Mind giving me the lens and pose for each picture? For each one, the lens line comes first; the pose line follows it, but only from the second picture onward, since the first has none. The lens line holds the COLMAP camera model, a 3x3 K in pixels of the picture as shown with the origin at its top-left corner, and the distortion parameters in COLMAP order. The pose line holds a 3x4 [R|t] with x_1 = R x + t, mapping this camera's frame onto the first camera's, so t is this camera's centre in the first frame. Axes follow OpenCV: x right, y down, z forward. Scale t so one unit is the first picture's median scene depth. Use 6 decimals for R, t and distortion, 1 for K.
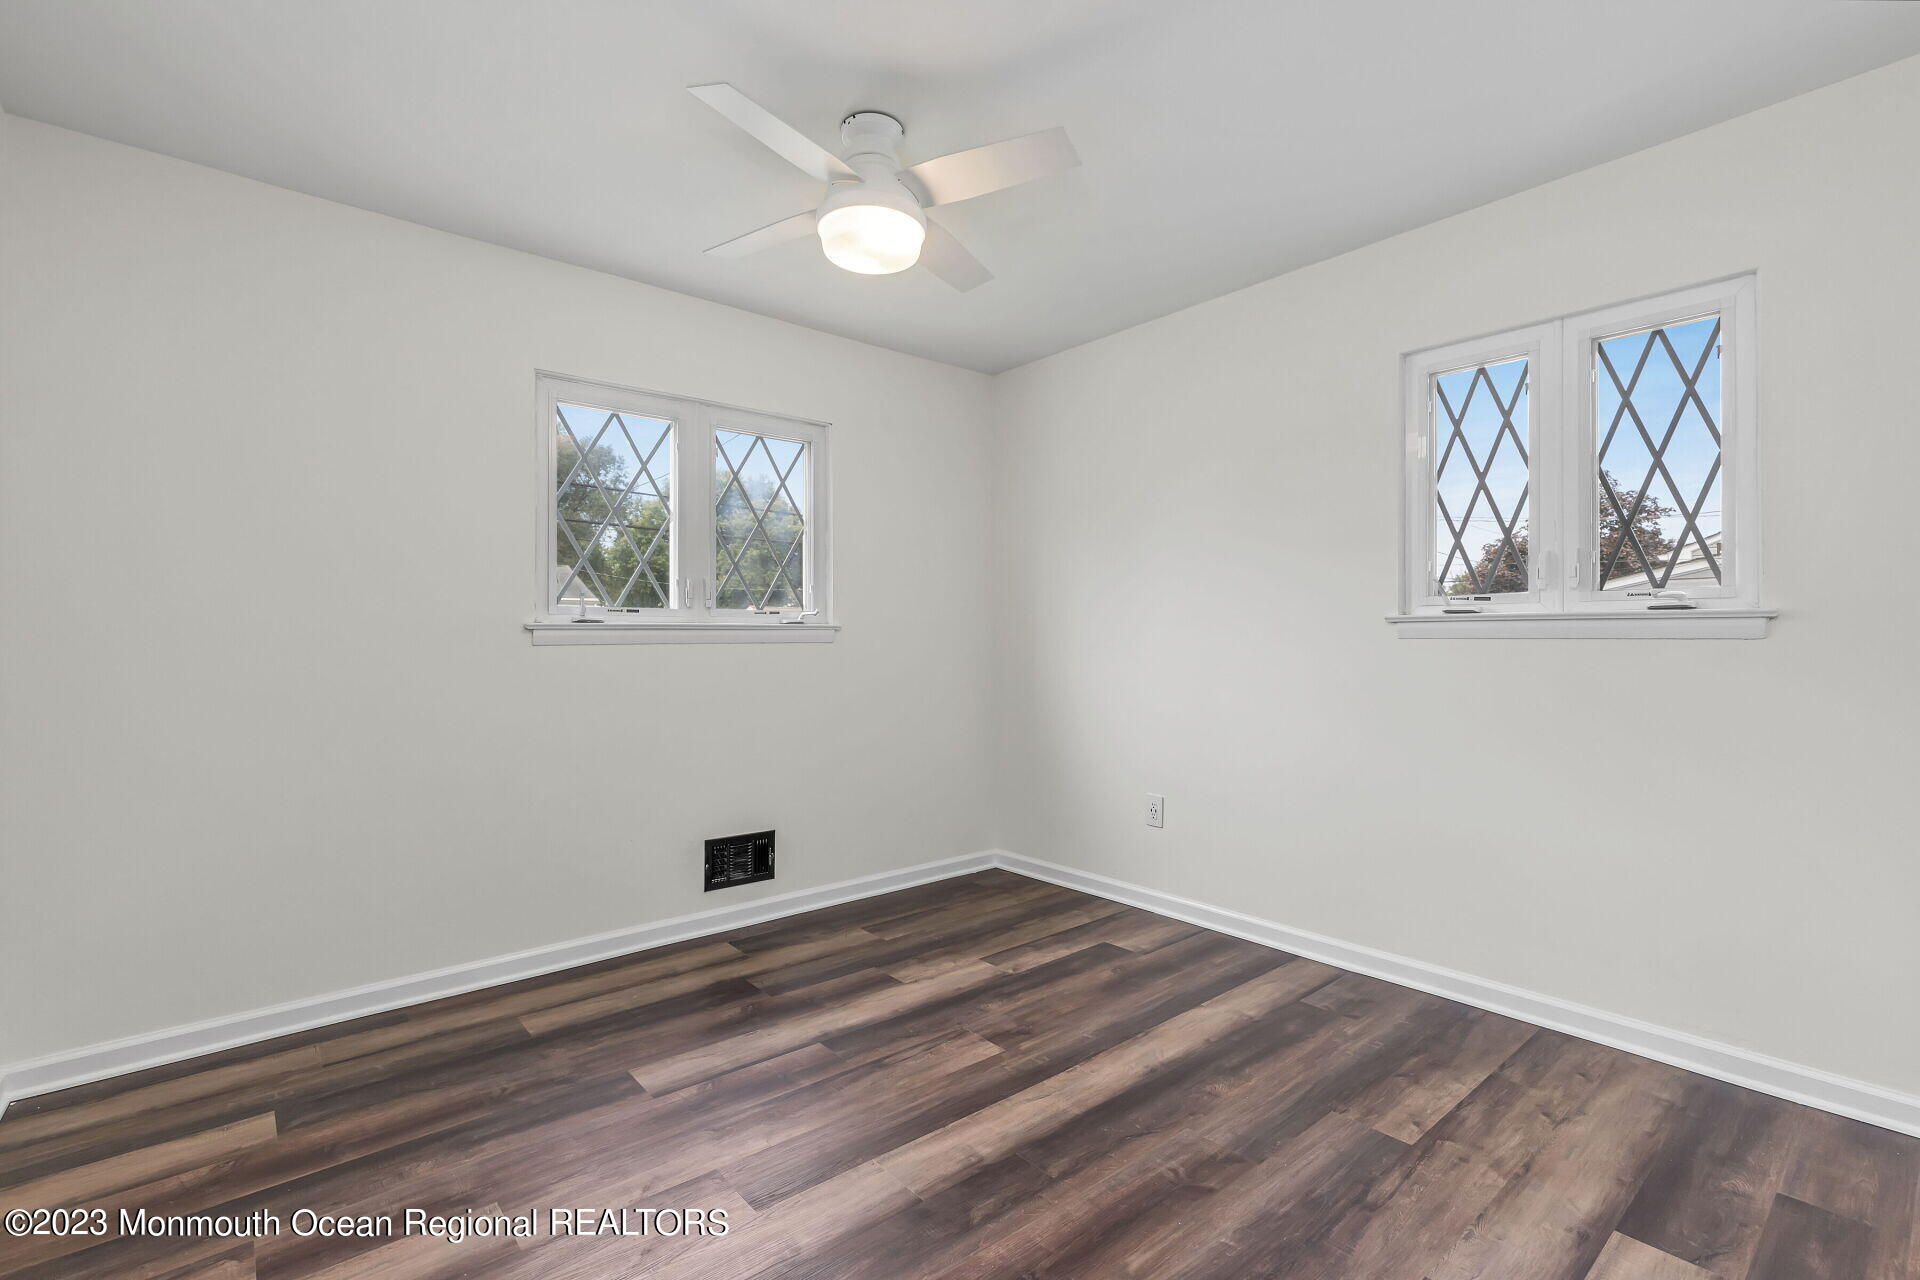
lens RADIAL K [[854.6, 0, 971.0], [0, 854.6, 627.8], [0, 0, 1]] dist [0.003515, -0.002582]
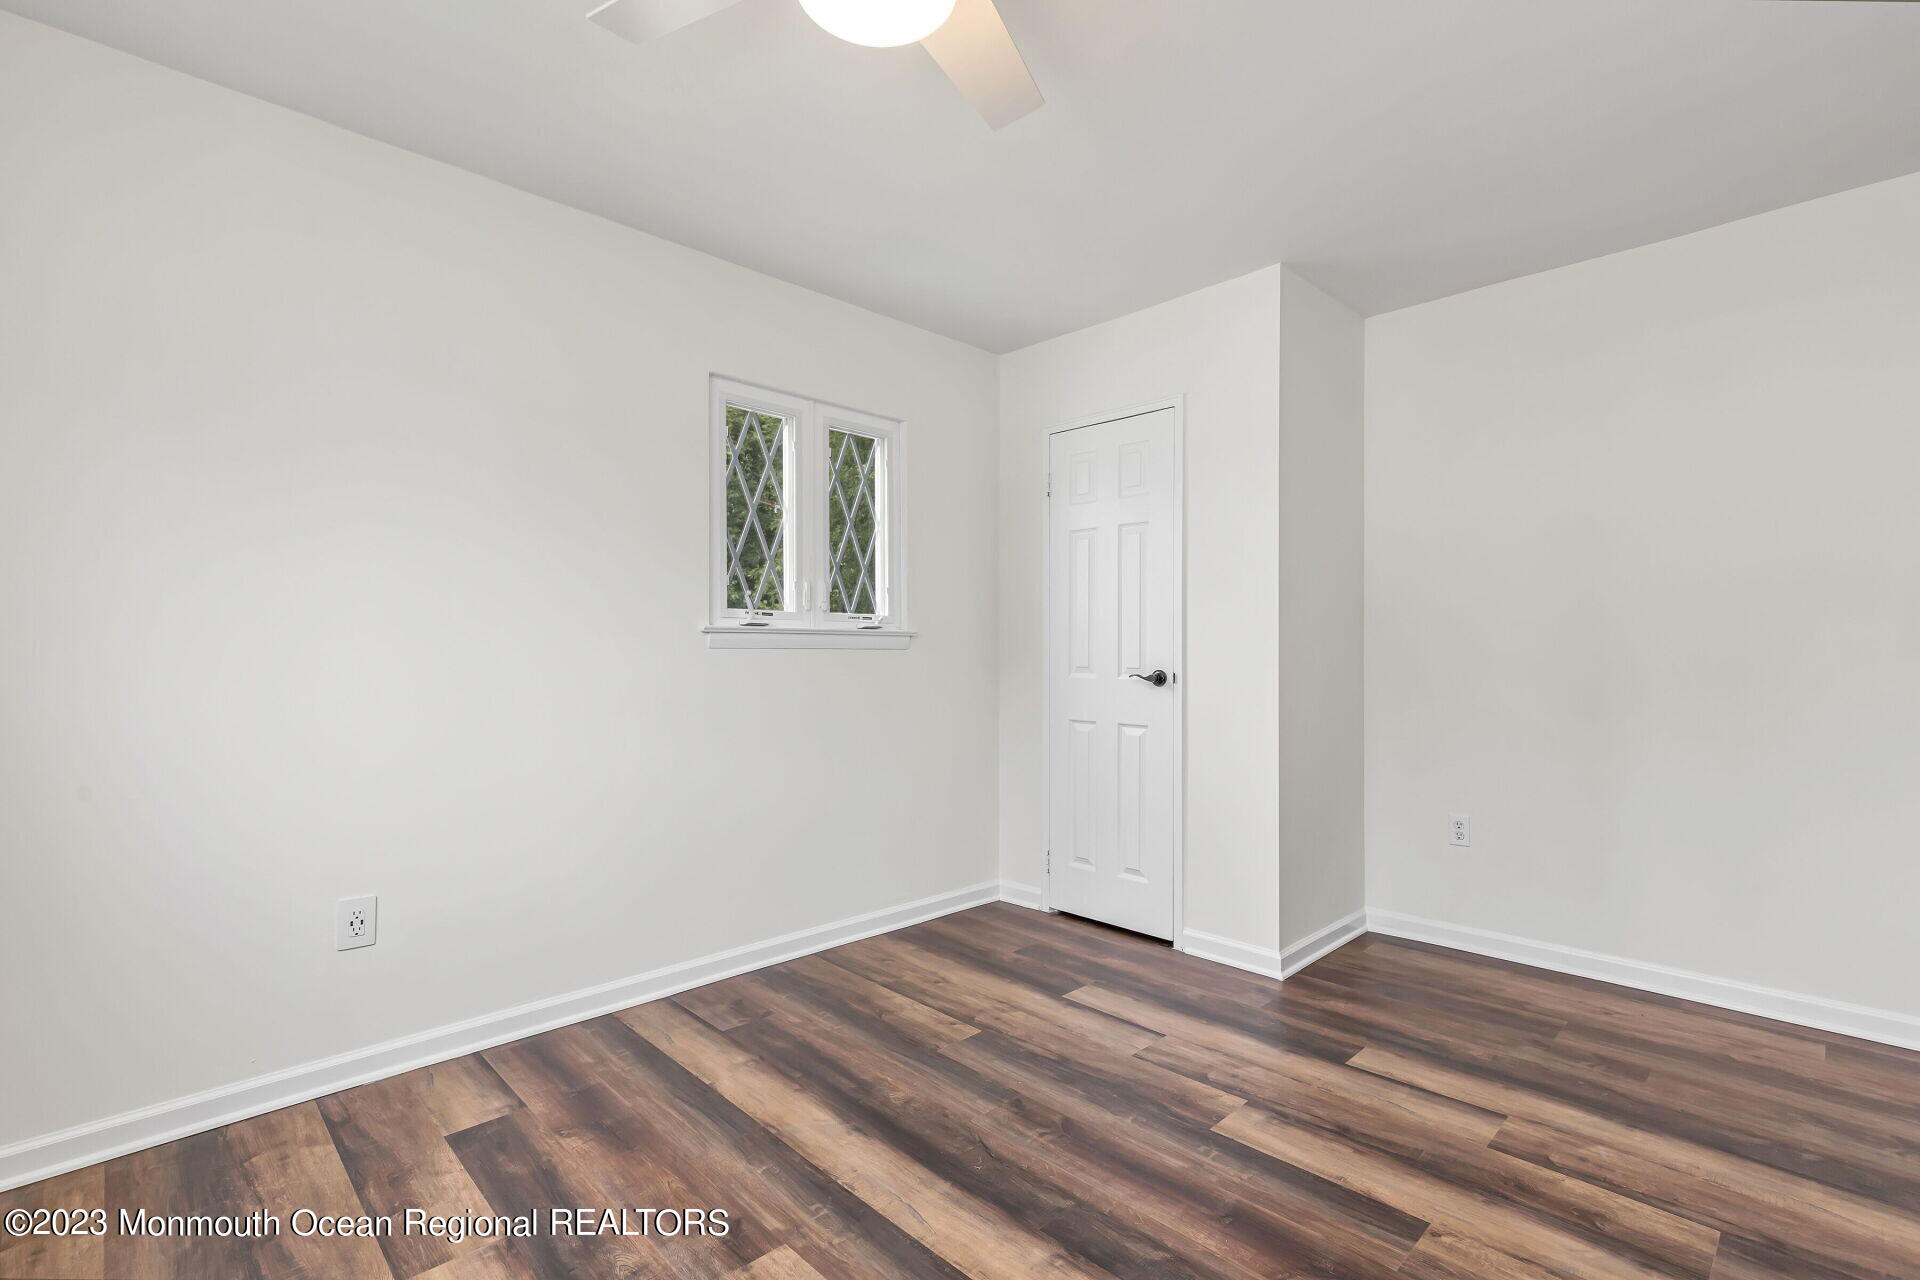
lens RADIAL K [[854.6, 0, 974.4], [0, 854.6, 646.4], [0, 0, 1]] dist [0.003515, -0.002582]
pose [[-0.053688, 0.001761, 0.998556, -0.666497], [-0.016211, 0.999865, -0.002634, 0.008944], [-0.998426, -0.016329, -0.053652, 0.897851]]
